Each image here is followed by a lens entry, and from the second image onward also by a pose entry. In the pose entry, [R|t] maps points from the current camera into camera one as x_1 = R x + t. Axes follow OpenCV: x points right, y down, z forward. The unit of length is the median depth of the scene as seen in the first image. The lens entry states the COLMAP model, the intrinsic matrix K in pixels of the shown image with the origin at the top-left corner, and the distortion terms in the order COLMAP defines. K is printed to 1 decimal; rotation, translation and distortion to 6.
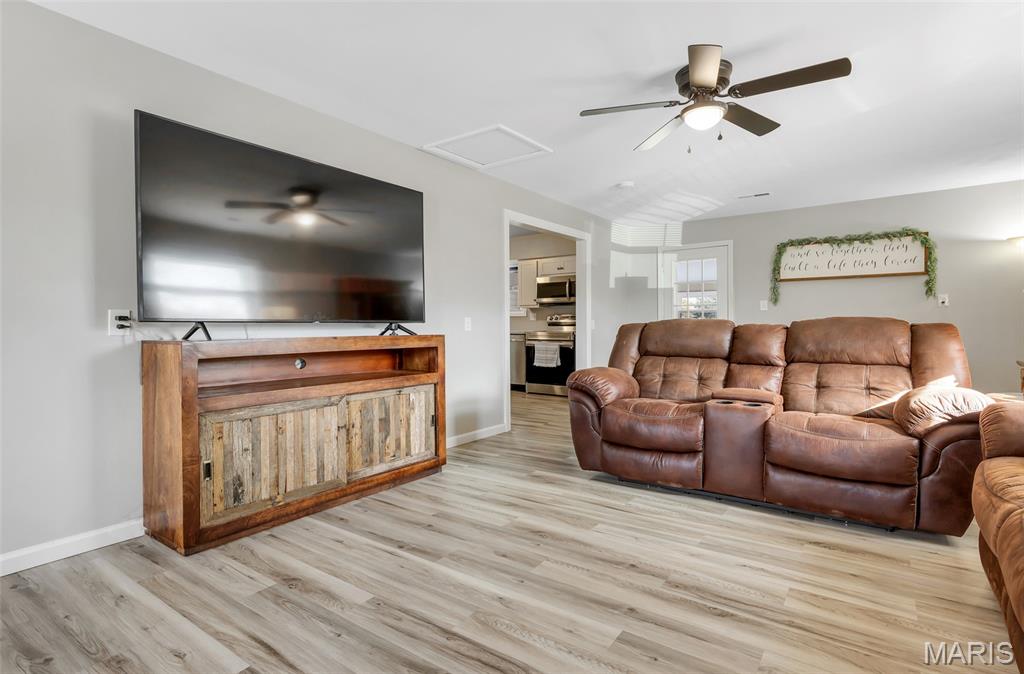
lens RADIAL K [[494.4, 0, 544.5], [0, 494.4, 336.1], [0, 0, 1]] dist [0.006068, 0.000079]
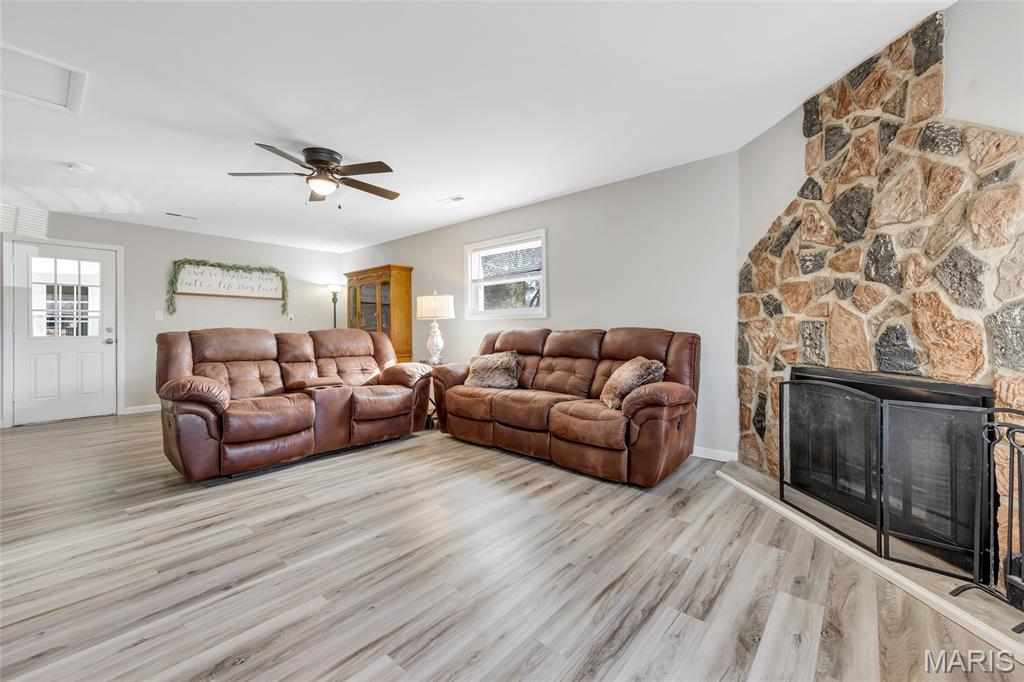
lens RADIAL K [[412.1, 0, 511.5], [0, 412.1, 333.4], [0, 0, 1]] dist [0.003707, 0.000435]
pose [[0.117716, -0.000025, 0.993047, -0.722101], [0.023735, 0.999714, -0.002788, -0.005694], [-0.992764, 0.023898, 0.117683, 0.309203]]
